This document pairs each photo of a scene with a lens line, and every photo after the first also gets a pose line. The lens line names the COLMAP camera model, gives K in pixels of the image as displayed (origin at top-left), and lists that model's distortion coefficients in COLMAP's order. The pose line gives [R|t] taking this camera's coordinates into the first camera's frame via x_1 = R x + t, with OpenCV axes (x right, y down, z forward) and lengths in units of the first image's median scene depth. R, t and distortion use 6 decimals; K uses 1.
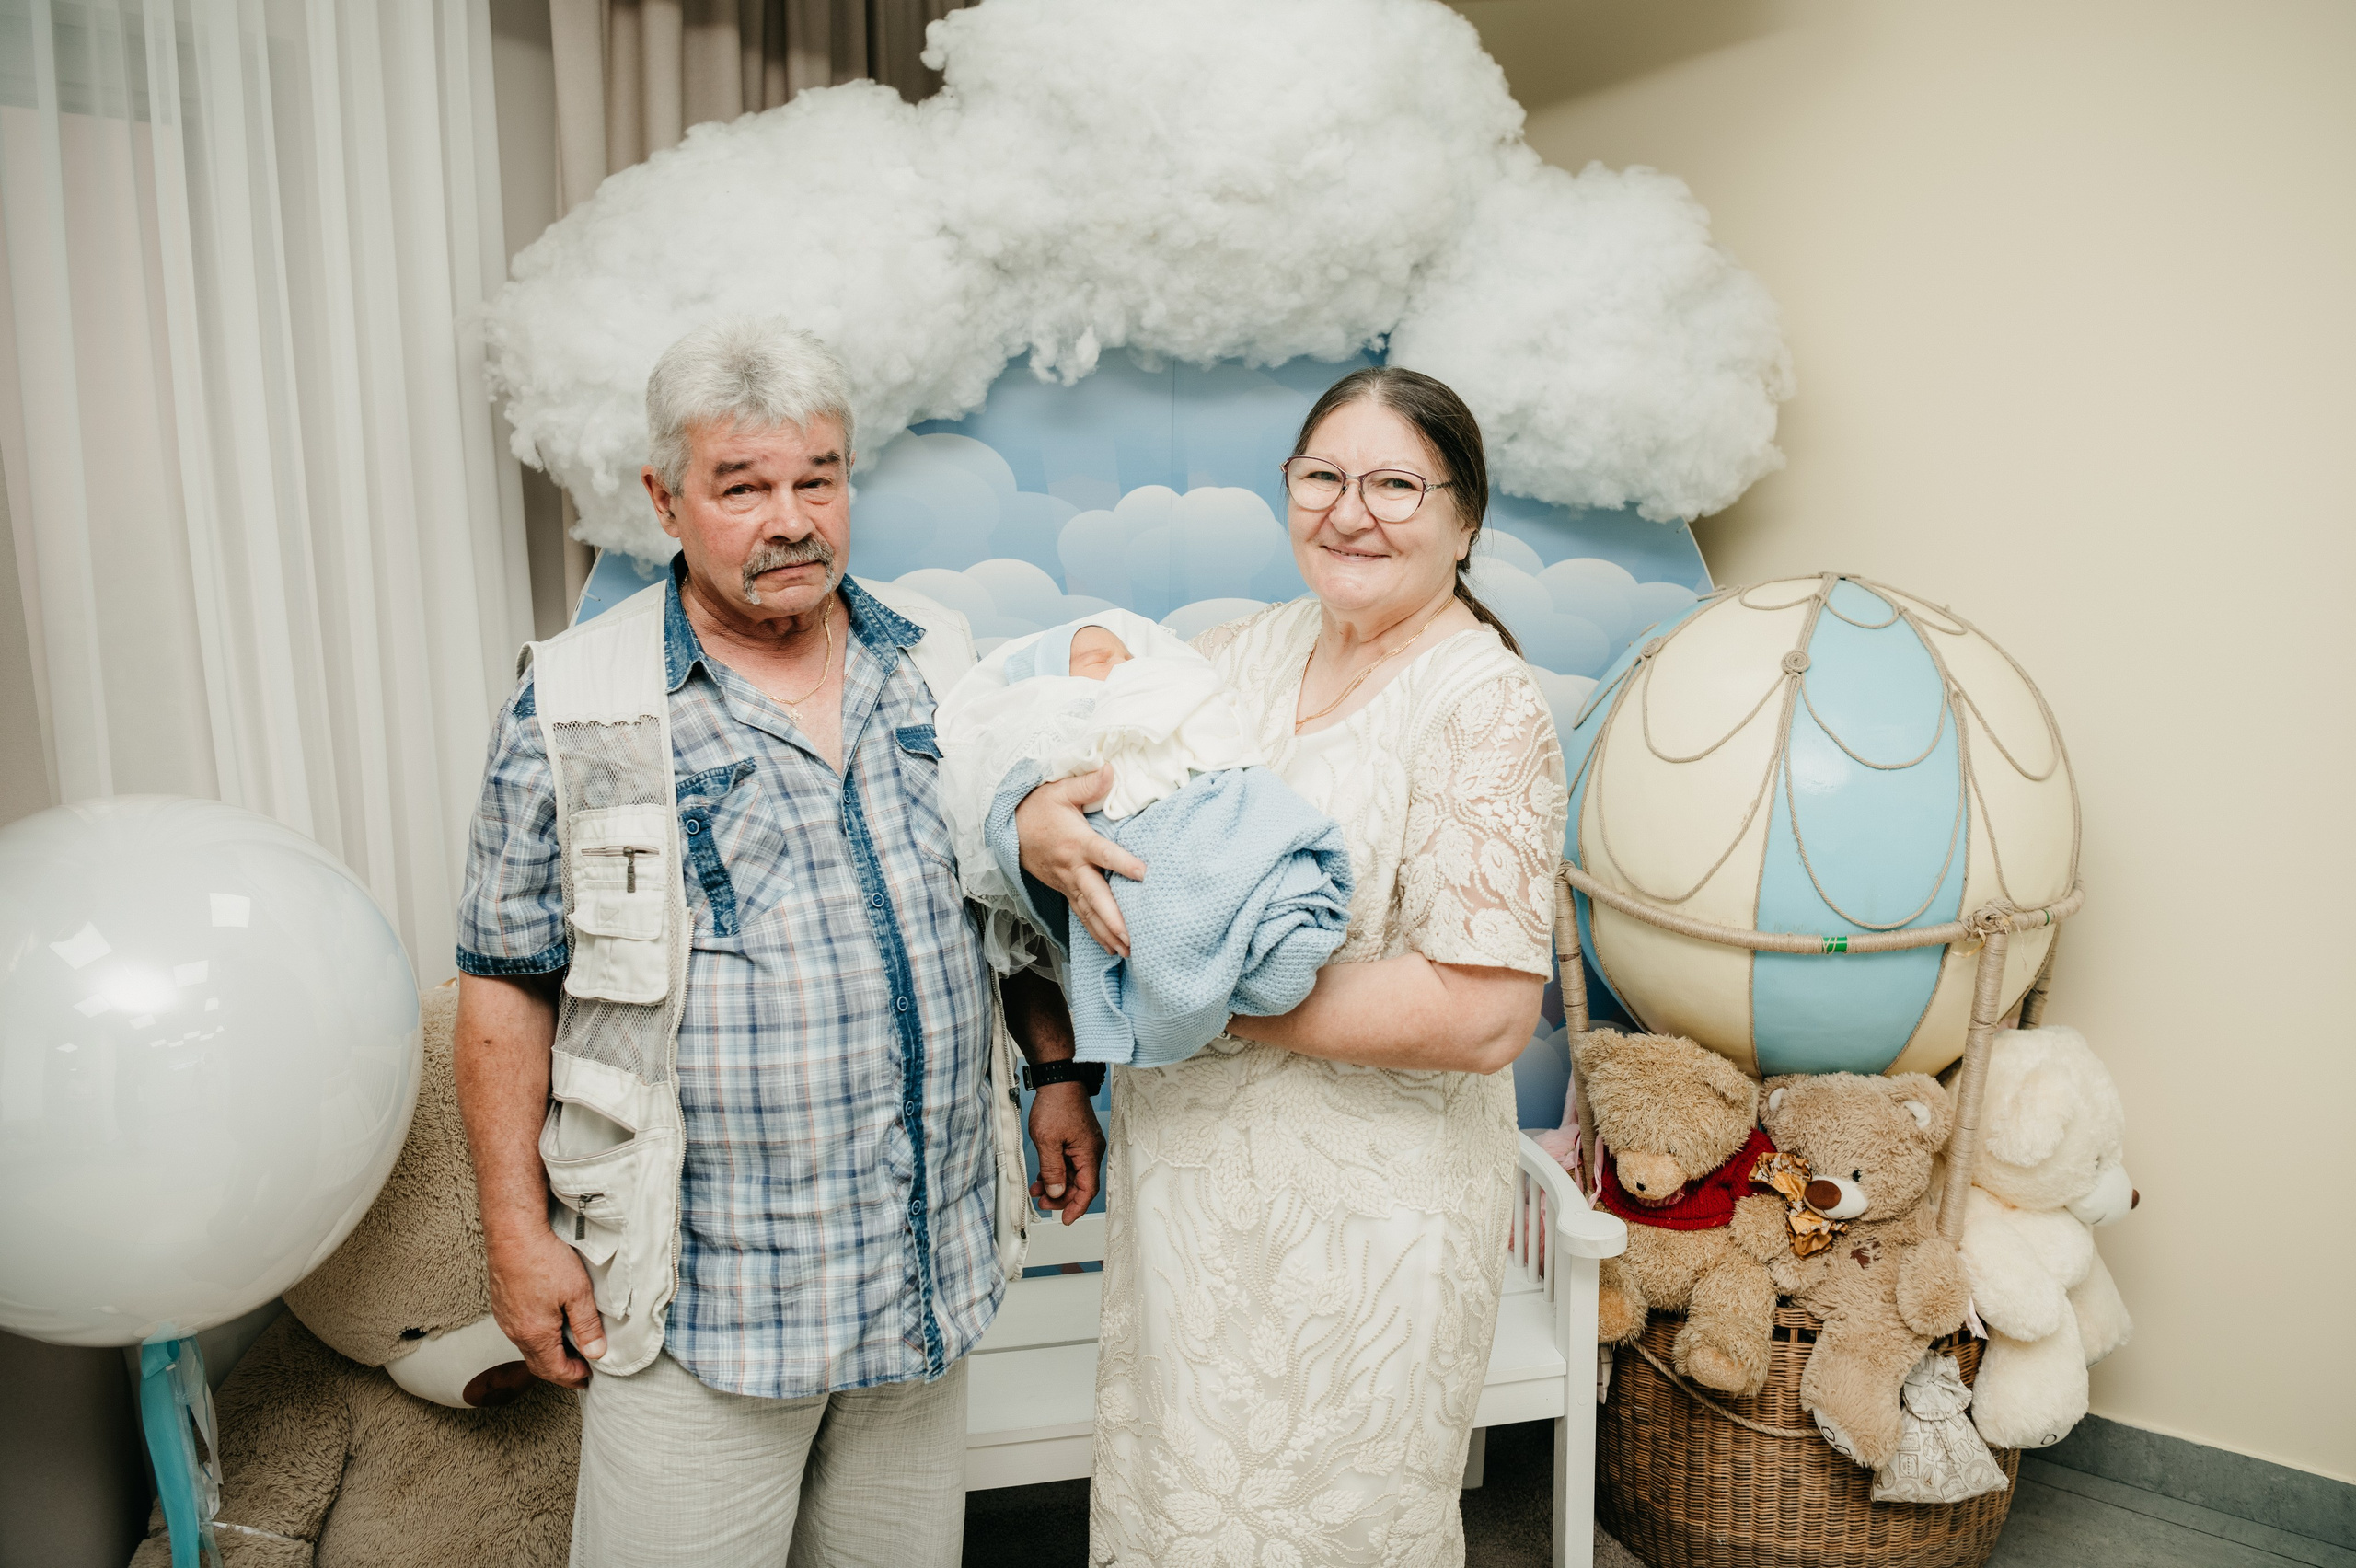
lens RADIAL K [[1770.1, 0, 1268.5], [0, 1770.1, 714.8], [0, 0, 1]] dist [-0.065792, 0.000591]
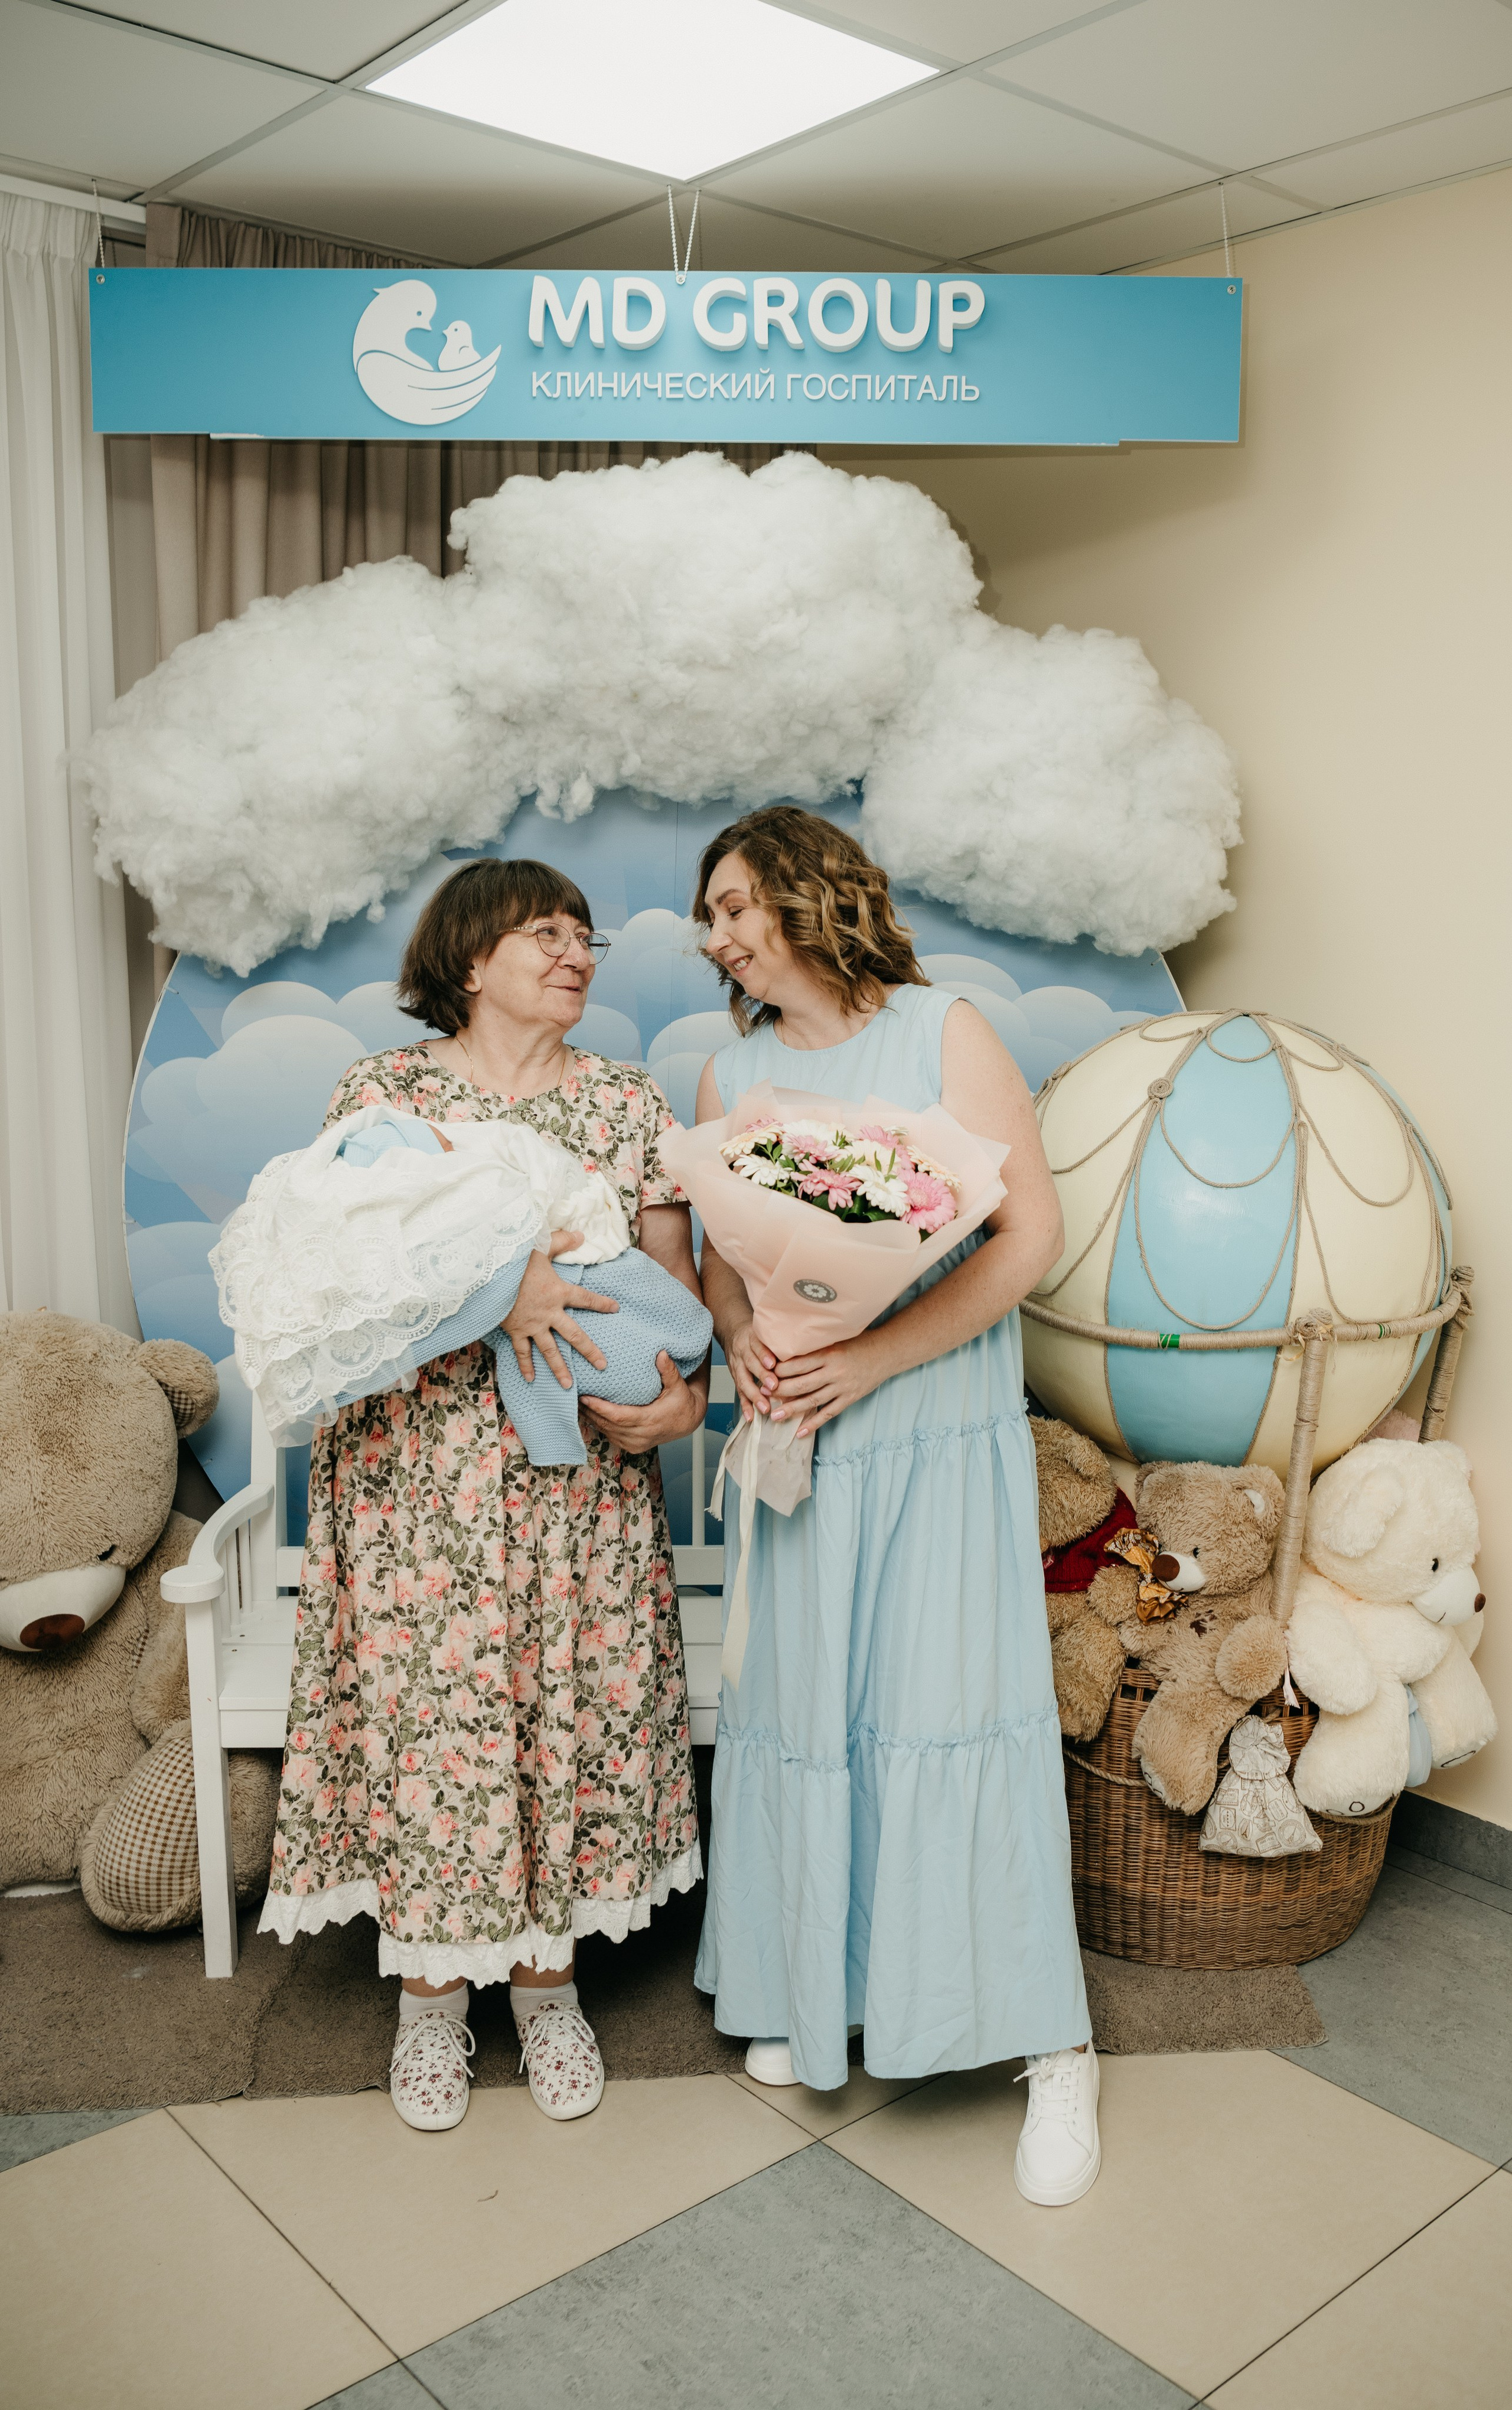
lens RADIAL K [[2015.4, 0, 814.2], [0, 2015.4, 1124.6], [0, 0, 1]] dist [-0.055431, 0.005717]
pose [[0.987784, 0.046176, -0.148834, 0.261167], [-0.046434, 0.998920, 0.001743, 0.000724], [0.148753, 0.005189, 0.988861, -0.284911]]
